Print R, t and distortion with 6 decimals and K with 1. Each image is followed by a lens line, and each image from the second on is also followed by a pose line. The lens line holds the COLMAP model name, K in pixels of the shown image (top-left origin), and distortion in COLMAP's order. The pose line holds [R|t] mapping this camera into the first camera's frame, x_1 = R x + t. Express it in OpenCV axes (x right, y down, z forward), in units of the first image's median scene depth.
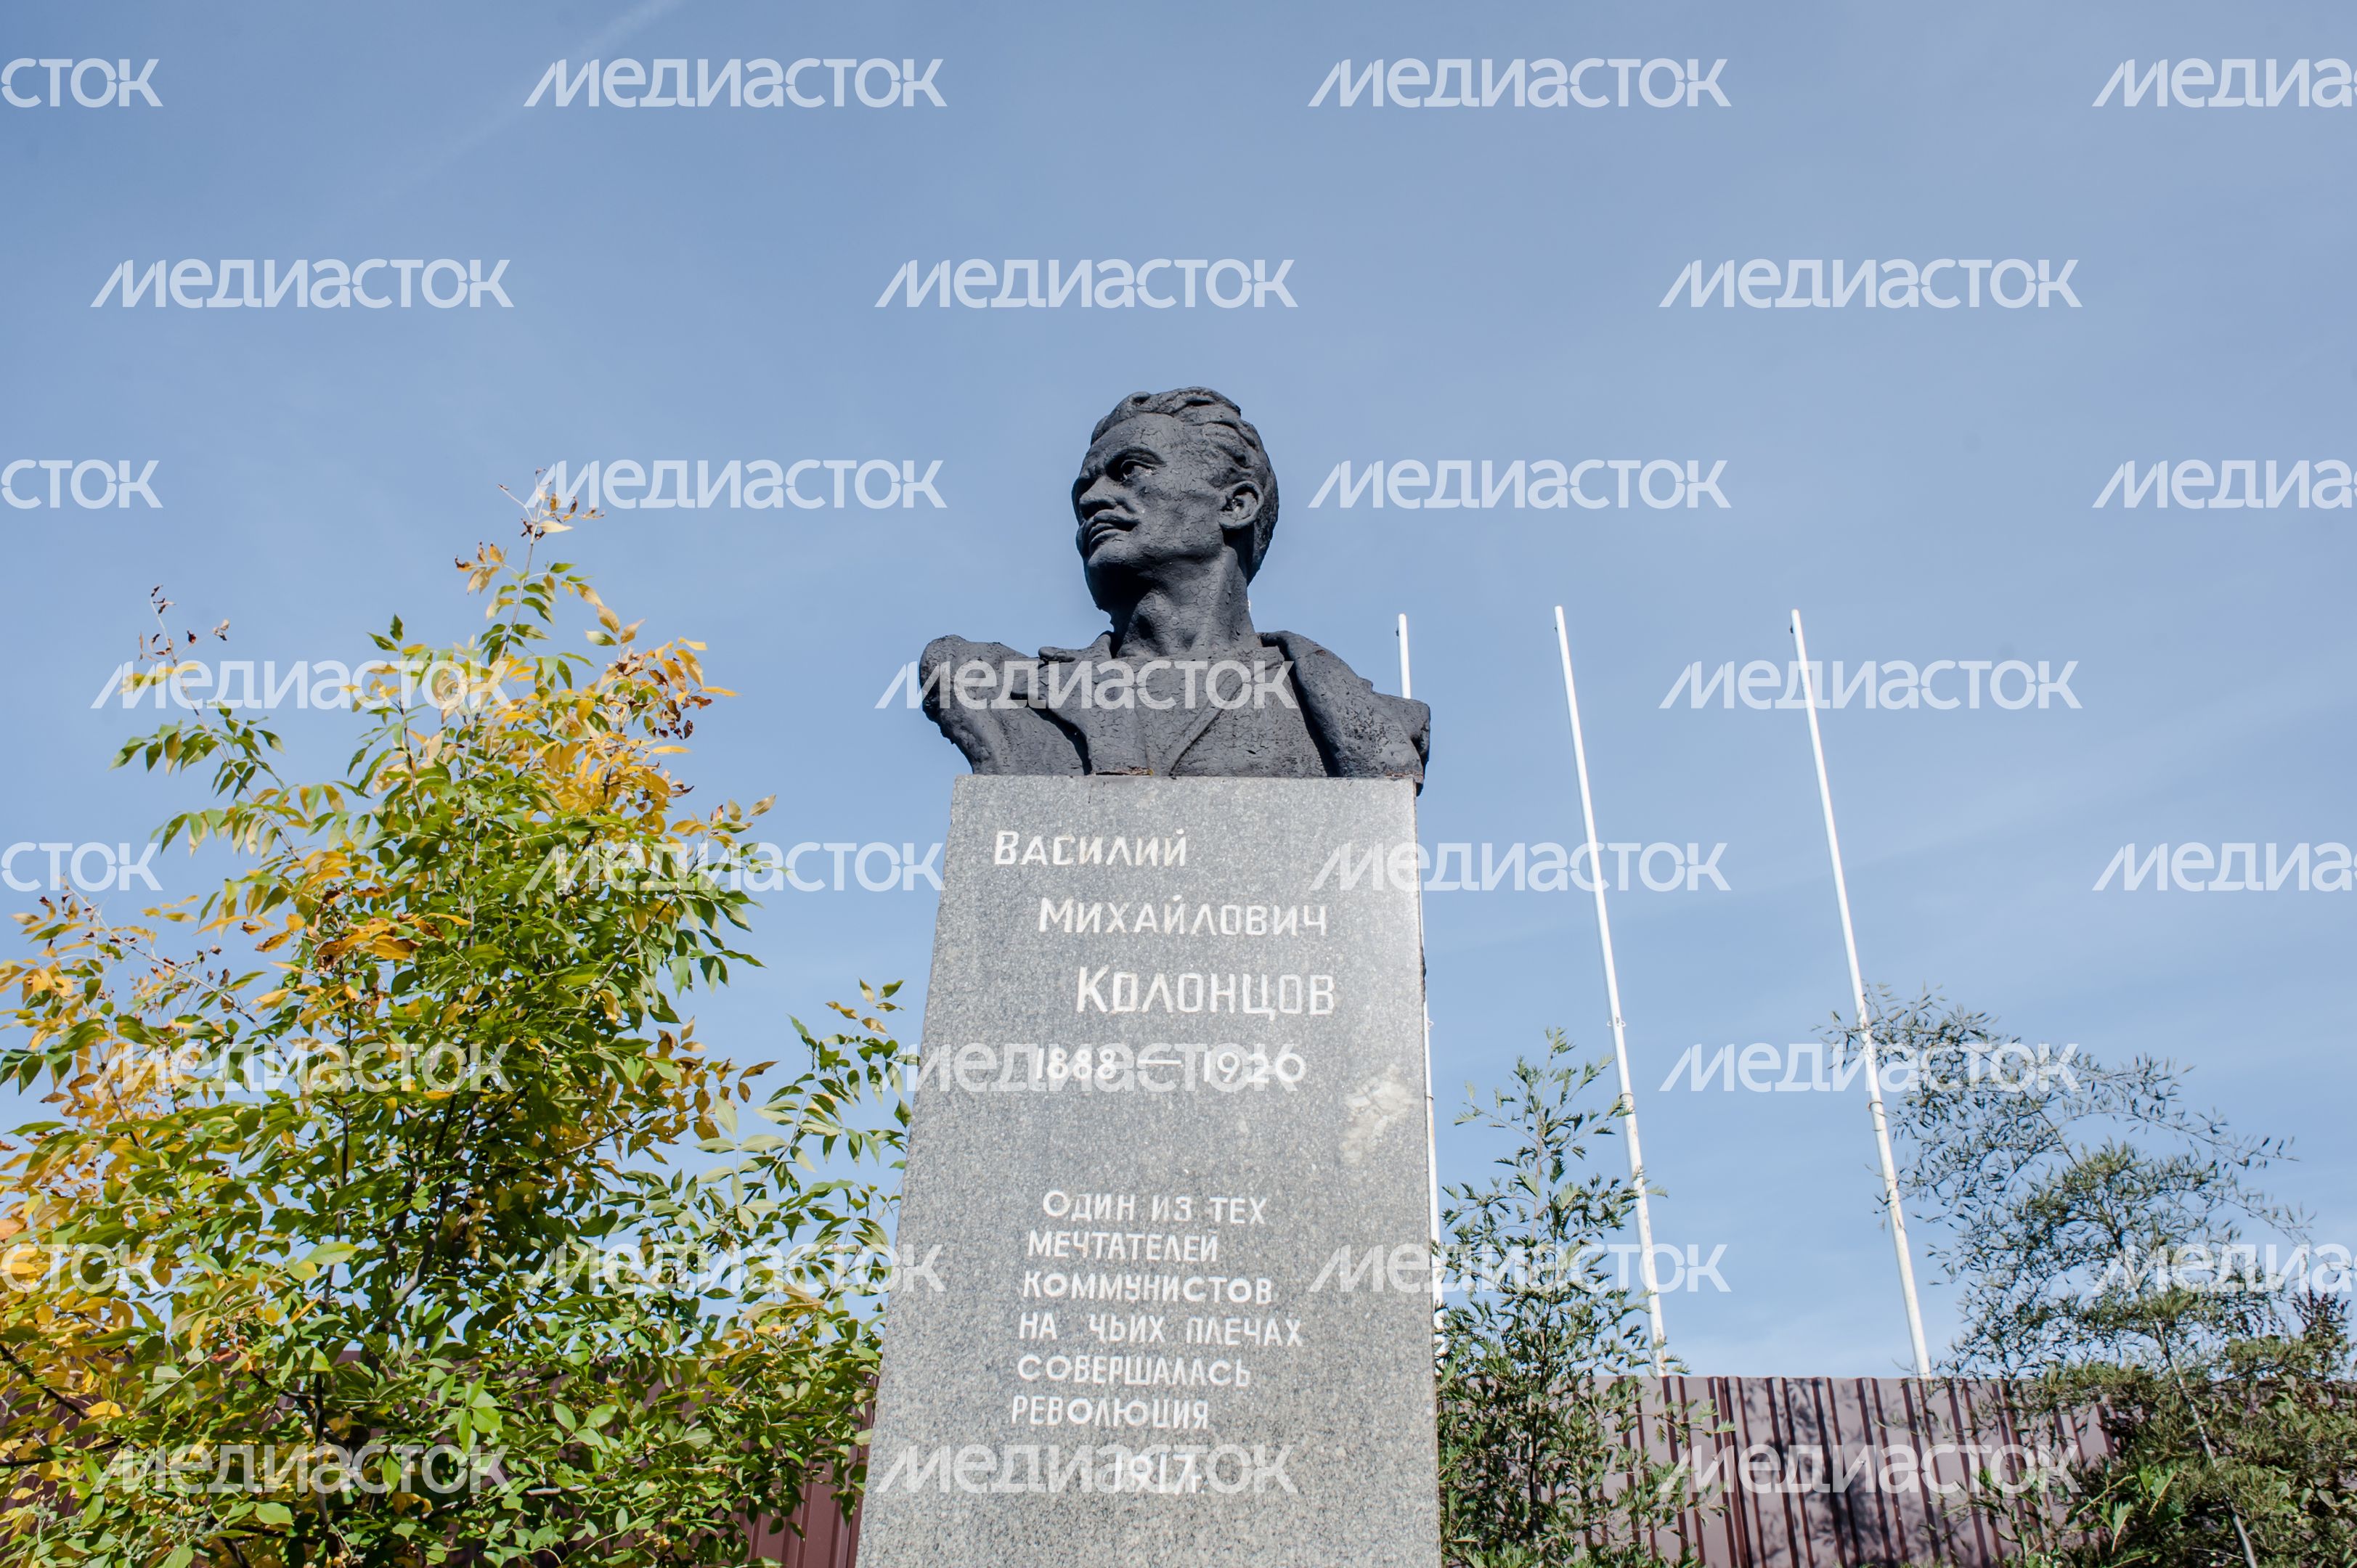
lens RADIAL K [[1635.5, 0, 1251.9], [0, 1635.5, 901.7], [0, 0, 1]] dist [-0.070723, 0.117454]
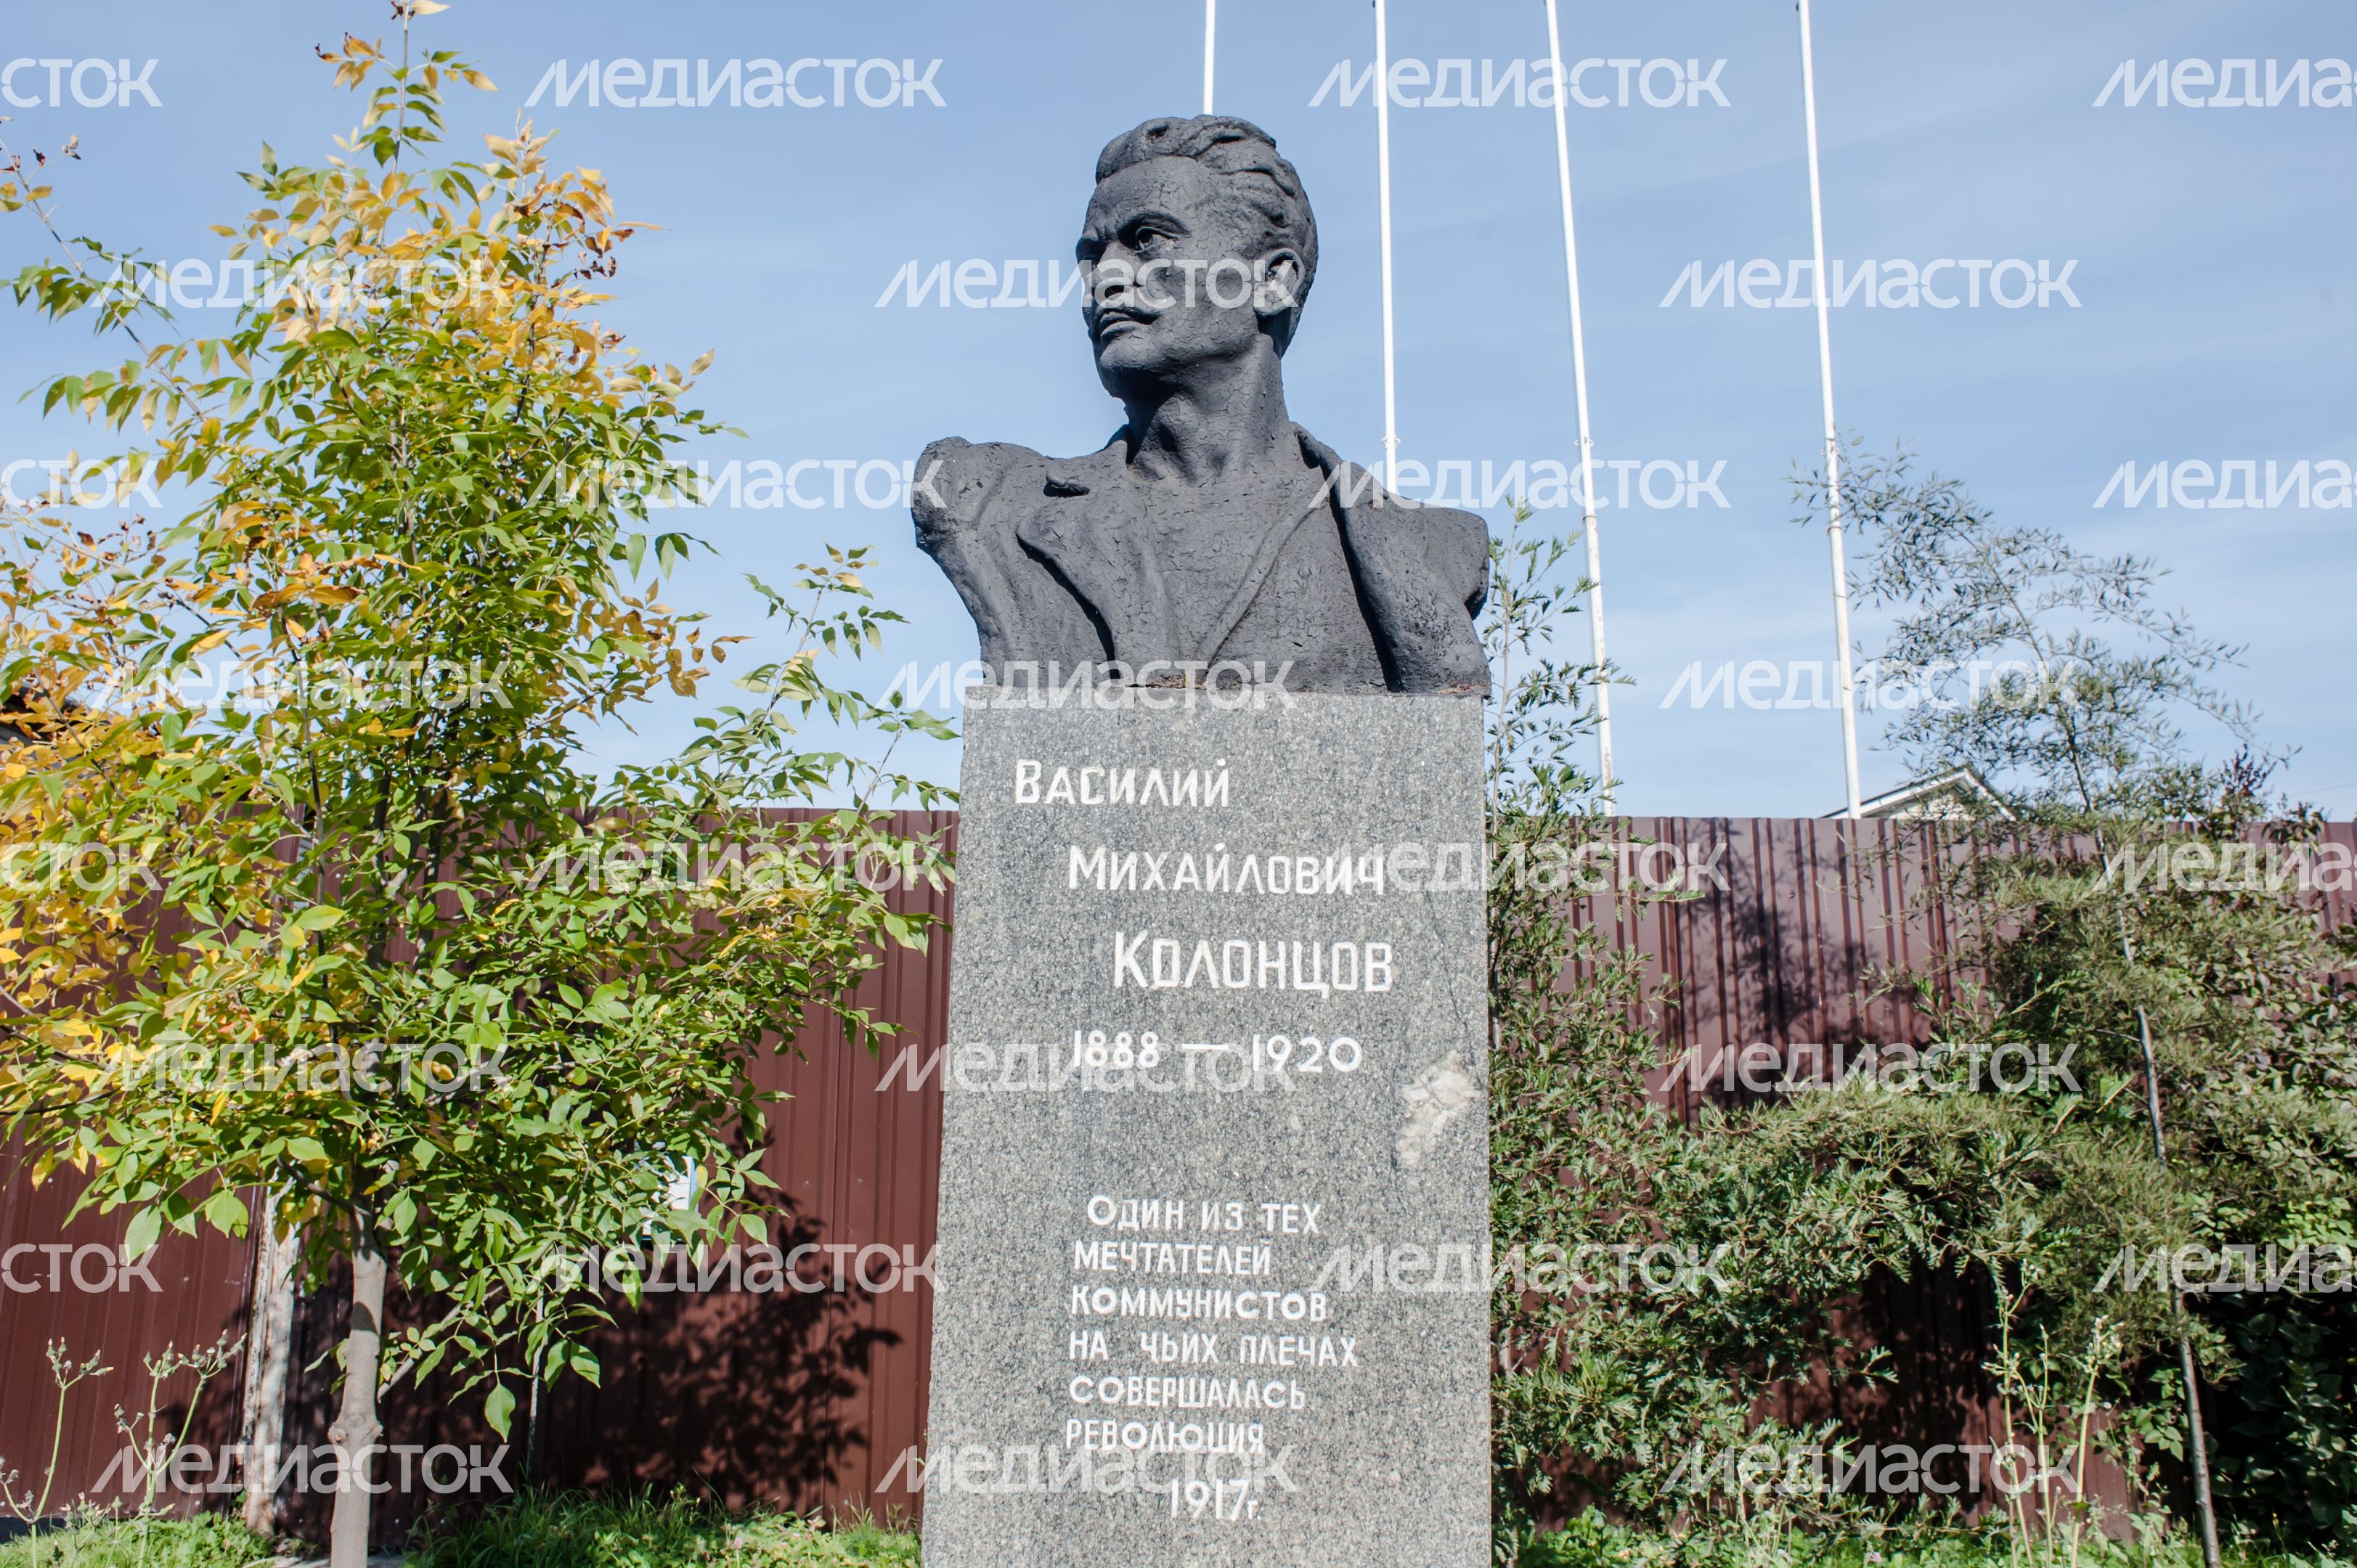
lens RADIAL K [[1635.1, 0, 1240.1], [0, 1635.1, 749.6], [0, 0, 1]] dist [-0.083370, 0.111814]
pose [[0.999574, 0.006266, 0.028520, -0.067438], [-0.014378, 0.955713, 0.293948, -0.355727], [-0.025416, -0.294232, 0.955396, 0.164927]]
